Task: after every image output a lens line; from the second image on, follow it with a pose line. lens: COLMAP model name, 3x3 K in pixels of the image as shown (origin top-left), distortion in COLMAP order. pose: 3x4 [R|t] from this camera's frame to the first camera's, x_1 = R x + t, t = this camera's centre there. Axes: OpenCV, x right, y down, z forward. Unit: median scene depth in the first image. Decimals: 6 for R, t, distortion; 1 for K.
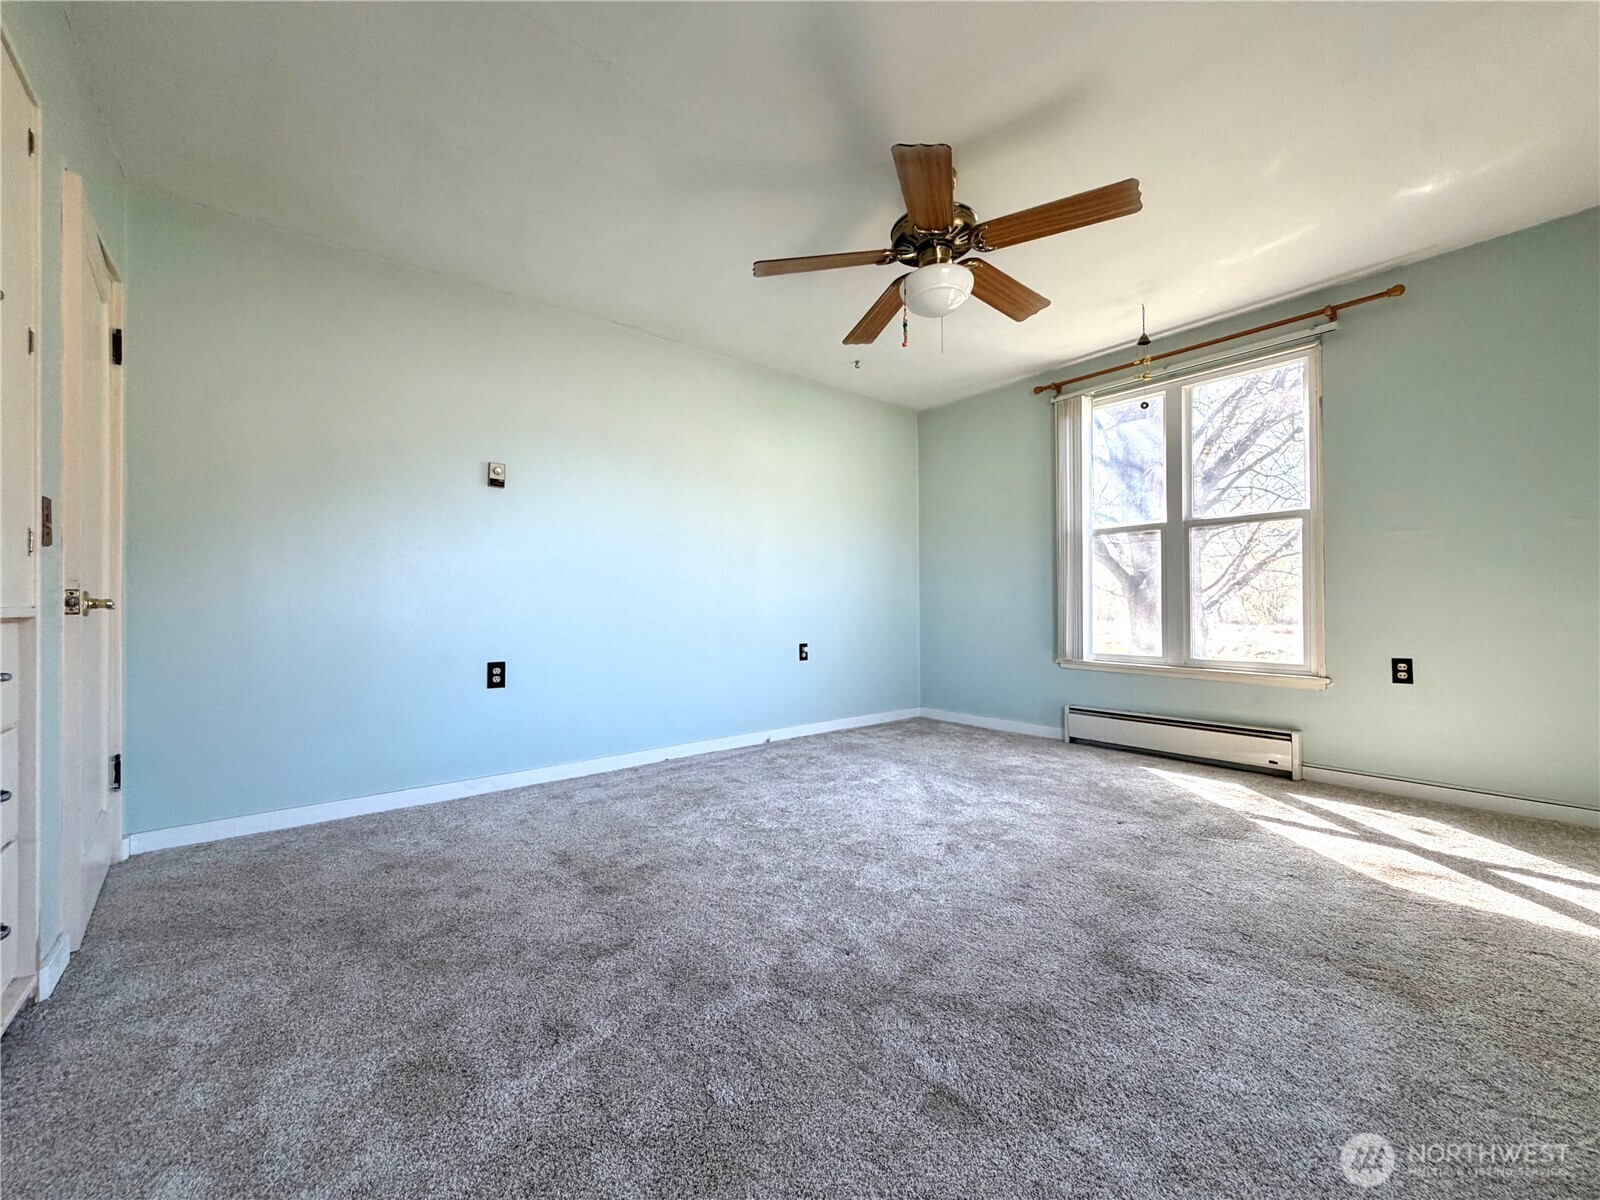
lens RADIAL K [[638.3, 0, 797.9], [0, 638.3, 601.4], [0, 0, 1]] dist [-0.000721, -0.000031]
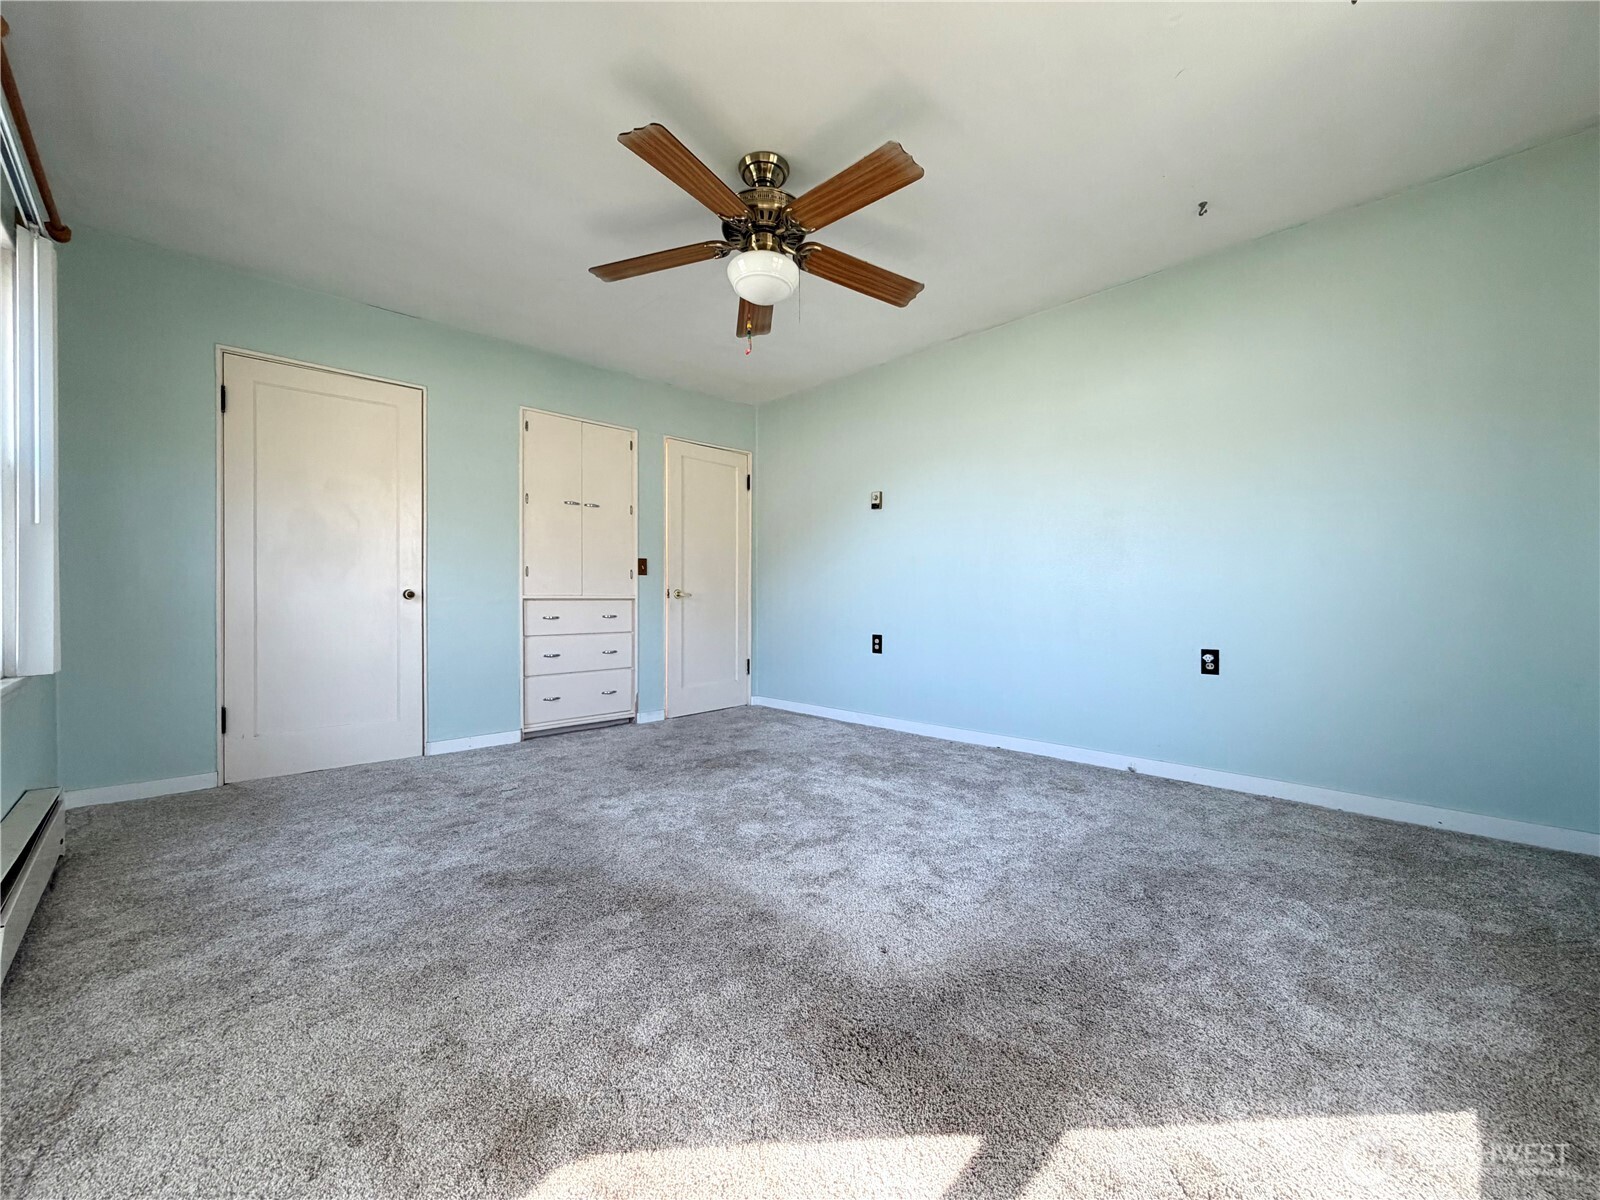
lens RADIAL K [[638.3, 0, 797.9], [0, 638.3, 601.4], [0, 0, 1]] dist [-0.000721, -0.000031]
pose [[0.082227, 0.018978, -0.996433, 0.899816], [0.018397, 0.999619, 0.020557, -0.009895], [0.996444, -0.020021, 0.081847, 0.710189]]
